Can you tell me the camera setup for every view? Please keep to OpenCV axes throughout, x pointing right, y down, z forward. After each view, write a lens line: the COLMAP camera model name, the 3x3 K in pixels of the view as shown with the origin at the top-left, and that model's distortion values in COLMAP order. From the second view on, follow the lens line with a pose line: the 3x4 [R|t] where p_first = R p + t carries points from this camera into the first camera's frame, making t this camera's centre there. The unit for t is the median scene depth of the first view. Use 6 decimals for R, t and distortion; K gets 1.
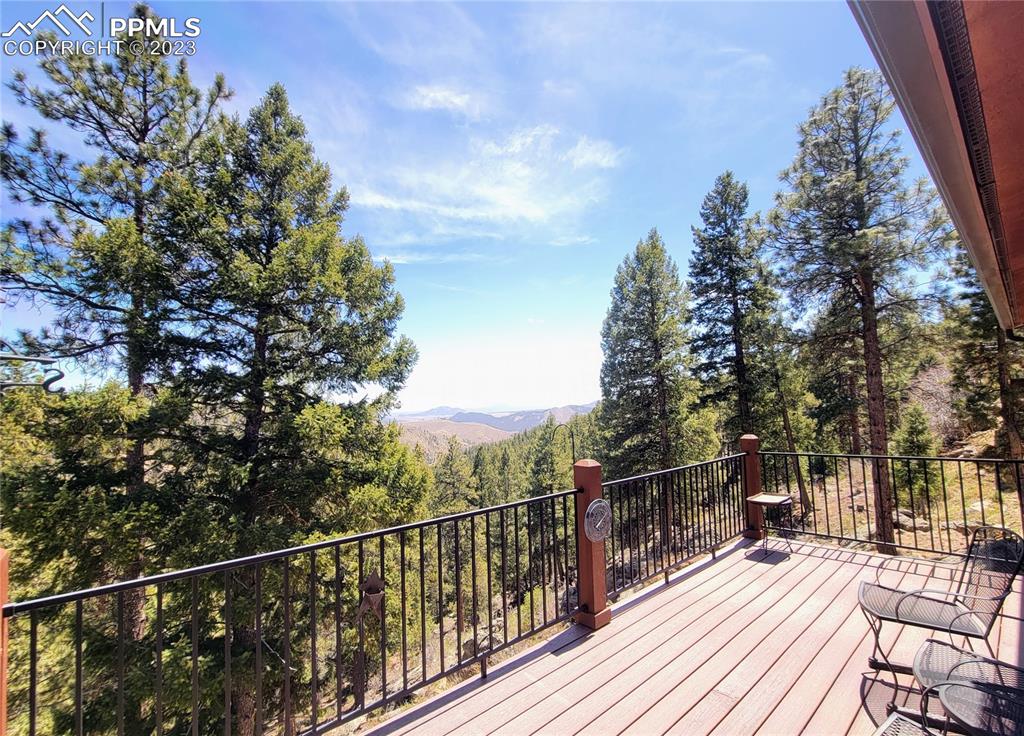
lens RADIAL K [[449.1, 0, 511.7], [0, 449.1, 377.1], [0, 0, 1]] dist [0.012584, -0.008108]
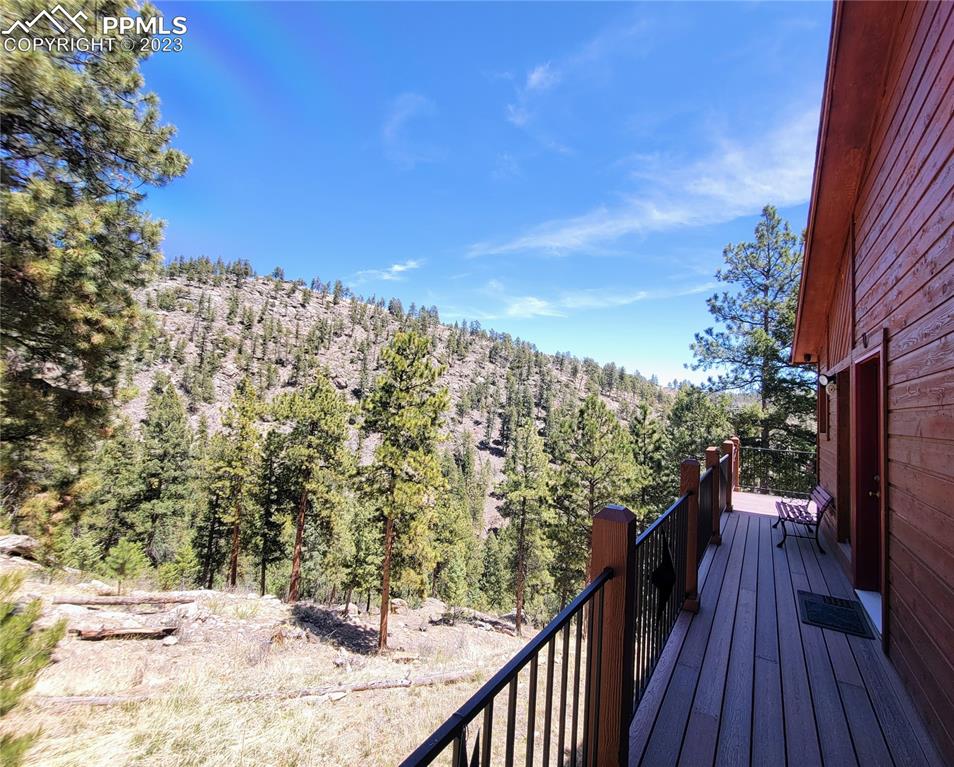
lens RADIAL K [[432.5, 0, 501.3], [0, 432.5, 379.4], [0, 0, 1]] dist [-0.001646, -0.000275]
pose [[0.307986, -0.011837, -0.951317, 0.225198], [0.008333, 0.999918, -0.009744, -0.026500], [0.951354, -0.004926, 0.308059, -0.250977]]
